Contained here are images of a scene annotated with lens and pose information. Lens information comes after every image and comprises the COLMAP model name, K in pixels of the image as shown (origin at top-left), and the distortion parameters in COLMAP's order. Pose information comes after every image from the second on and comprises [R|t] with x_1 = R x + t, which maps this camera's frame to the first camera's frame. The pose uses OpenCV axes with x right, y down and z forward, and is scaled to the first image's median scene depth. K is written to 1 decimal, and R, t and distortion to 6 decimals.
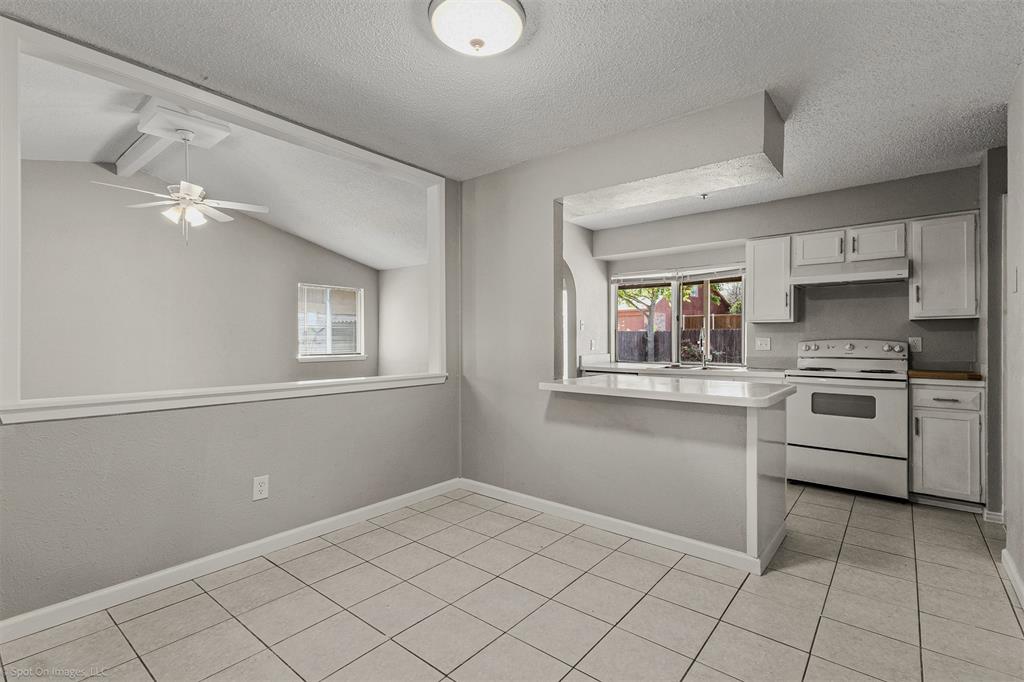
lens RADIAL K [[488.5, 0, 516.2], [0, 488.5, 339.4], [0, 0, 1]] dist [-0.000539, 0.000074]
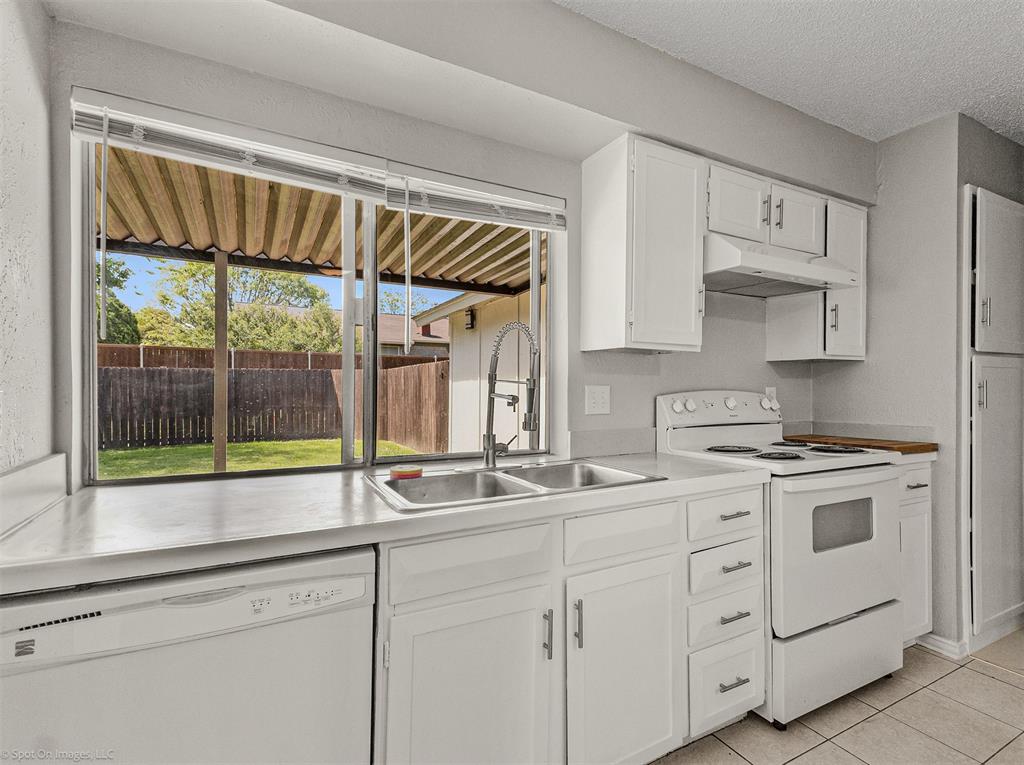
lens RADIAL K [[465.7, 0, 515.1], [0, 465.7, 394.9], [0, 0, 1]] dist [0.001354, 0.000274]
pose [[0.357070, -0.003887, 0.934070, 0.079348], [-0.002321, 0.999985, 0.005049, 0.002526], [-0.934075, -0.003971, 0.357055, 0.813309]]
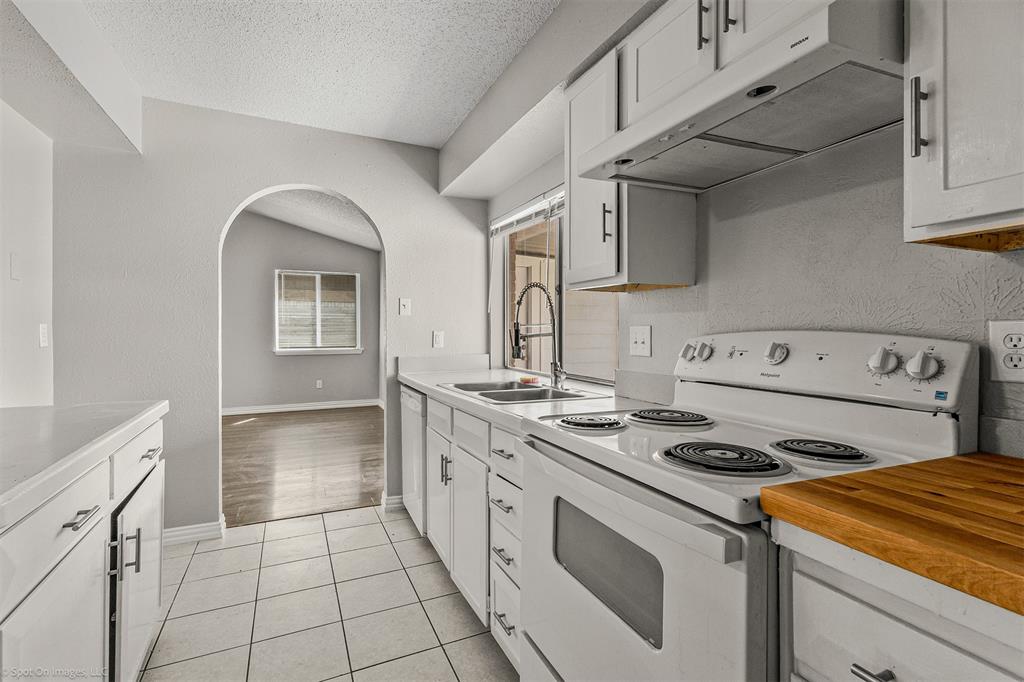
lens RADIAL K [[503.9, 0, 506.9], [0, 503.9, 330.1], [0, 0, 1]] dist [-0.000896, -0.000102]
pose [[0.887103, -0.003523, -0.461558, 0.539829], [0.004074, 0.999992, 0.000197, 0.000011], [0.461554, -0.002055, 0.887110, 0.509538]]
